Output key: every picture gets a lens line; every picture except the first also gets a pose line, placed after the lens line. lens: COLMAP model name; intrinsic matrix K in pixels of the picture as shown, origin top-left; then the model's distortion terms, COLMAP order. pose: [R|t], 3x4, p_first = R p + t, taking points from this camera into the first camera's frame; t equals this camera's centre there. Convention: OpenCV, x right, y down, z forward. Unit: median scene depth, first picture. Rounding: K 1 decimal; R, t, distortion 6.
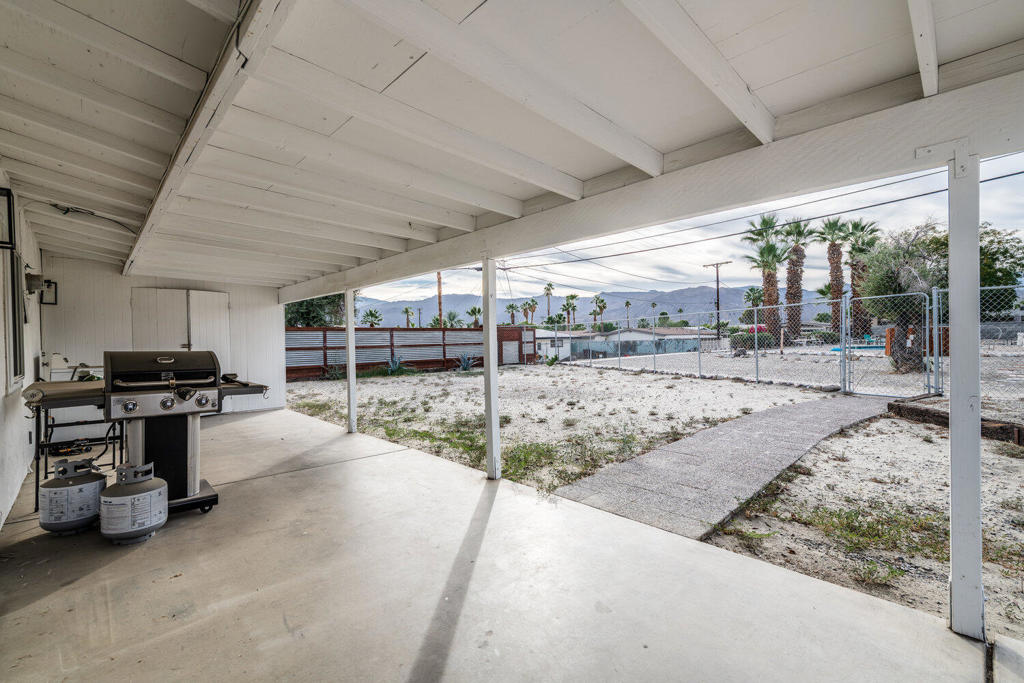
lens RADIAL K [[438.9, 0, 515.0], [0, 438.9, 342.3], [0, 0, 1]] dist [0.012305, -0.005567]
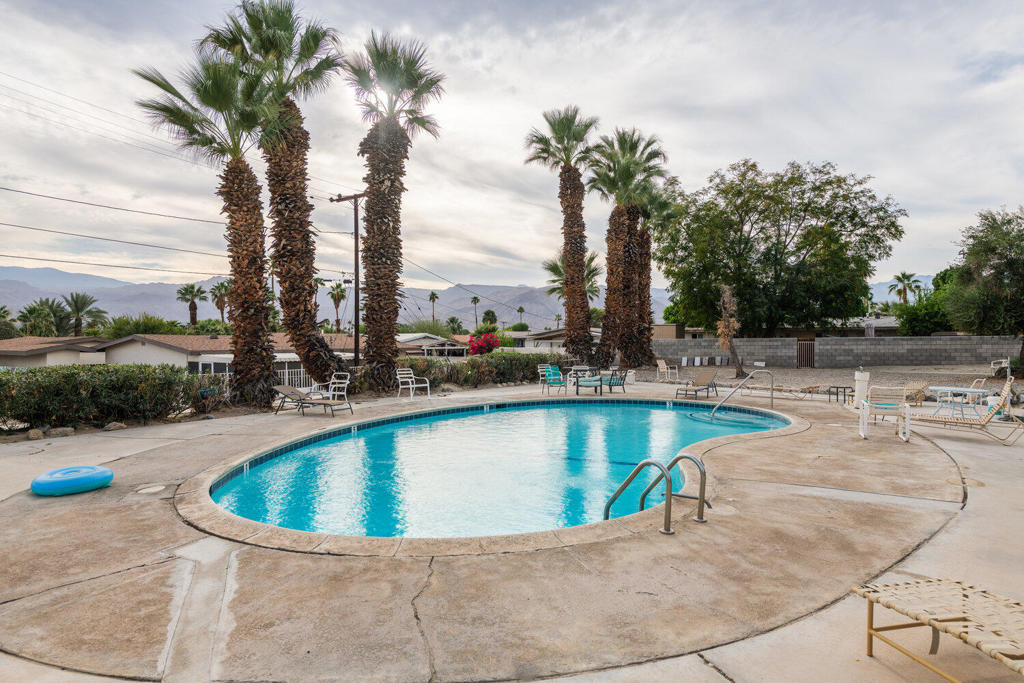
lens RADIAL K [[615.3, 0, 511.4], [0, 615.3, 339.6], [0, 0, 1]] dist [-0.002566, -0.000196]
pose [[0.950399, 0.018616, 0.310477, 0.434541], [-0.012541, 0.999689, -0.021553, -0.019738], [-0.310782, 0.016591, 0.950336, 0.375572]]
